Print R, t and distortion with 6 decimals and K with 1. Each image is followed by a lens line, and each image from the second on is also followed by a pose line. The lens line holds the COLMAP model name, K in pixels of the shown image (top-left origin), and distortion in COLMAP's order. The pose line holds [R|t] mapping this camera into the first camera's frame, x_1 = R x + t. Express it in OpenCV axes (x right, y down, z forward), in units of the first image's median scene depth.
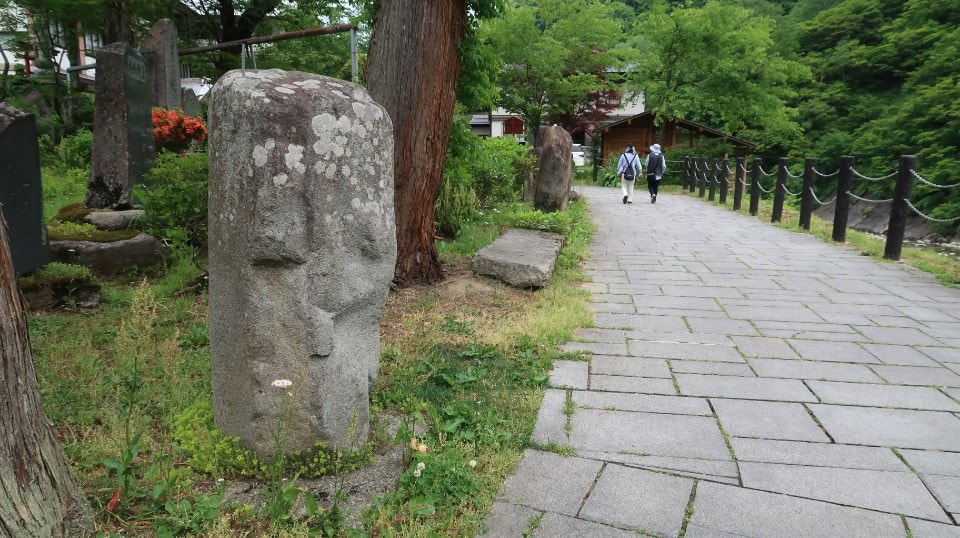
lens RADIAL K [[664.9, 0, 476.8], [0, 664.9, 265.1], [0, 0, 1]] dist [-0.023480, 0.005374]
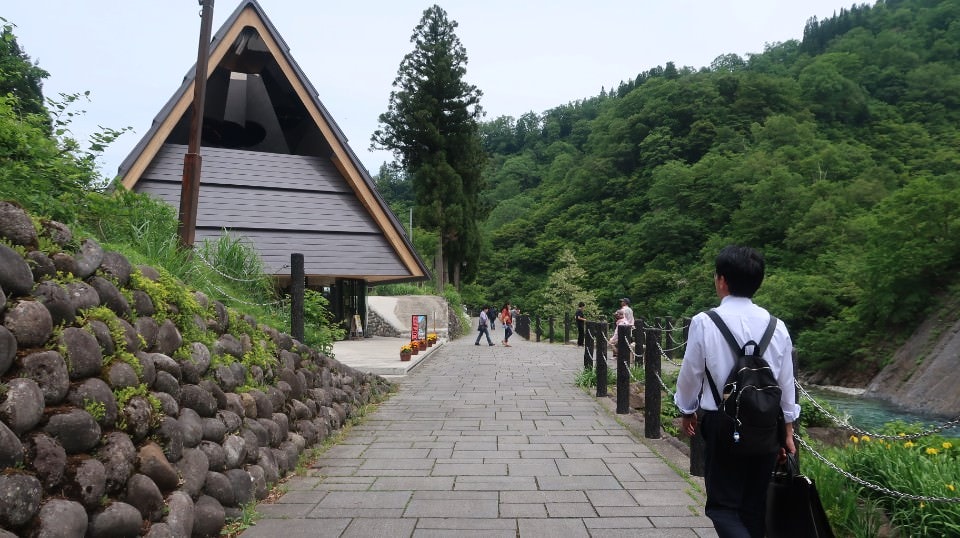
lens RADIAL K [[664.9, 0, 473.8], [0, 664.9, 267.5], [0, 0, 1]] dist [-0.023480, 0.005374]
pose [[0.919850, 0.012356, 0.392076, -0.244327], [0.079820, 0.972698, -0.217918, 0.094857], [-0.384064, 0.231747, 0.893749, -0.534563]]
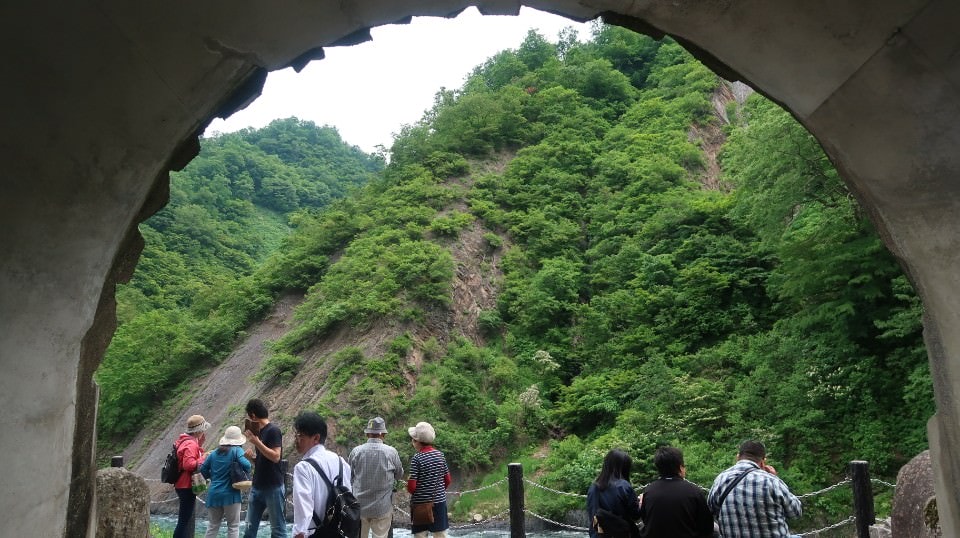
lens RADIAL K [[664.9, 0, 477.5], [0, 664.9, 266.9], [0, 0, 1]] dist [-0.023480, 0.005374]
pose [[0.145913, 0.195868, 0.969714, -0.314953], [0.195368, 0.955196, -0.222333, 0.106243], [-0.969815, 0.221892, 0.101109, -0.618587]]
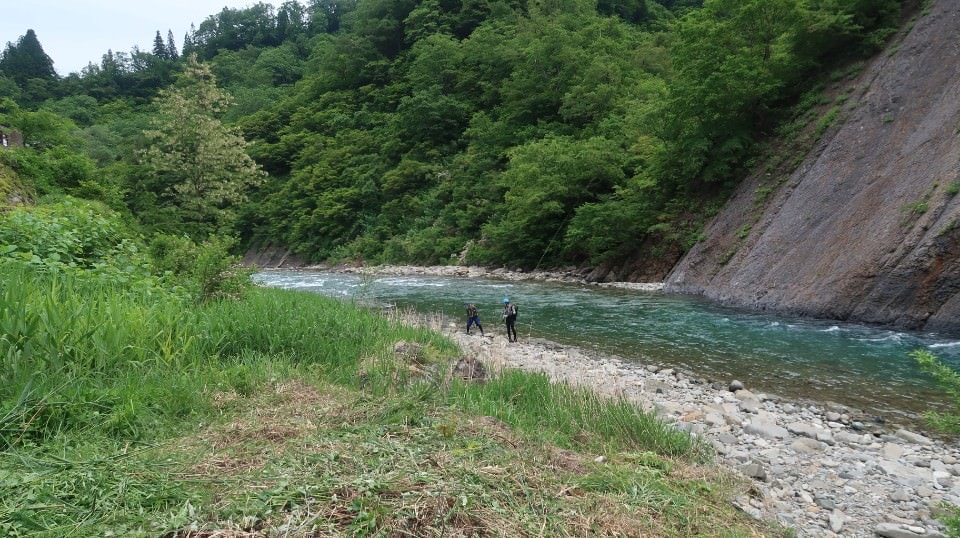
lens RADIAL K [[664.9, 0, 480.3], [0, 664.9, 269.4], [0, 0, 1]] dist [-0.023480, 0.005374]
pose [[0.752428, -0.056409, 0.656255, -0.010104], [0.141060, 0.987010, -0.076892, 0.109050], [-0.643393, 0.150427, 0.750611, -0.324321]]
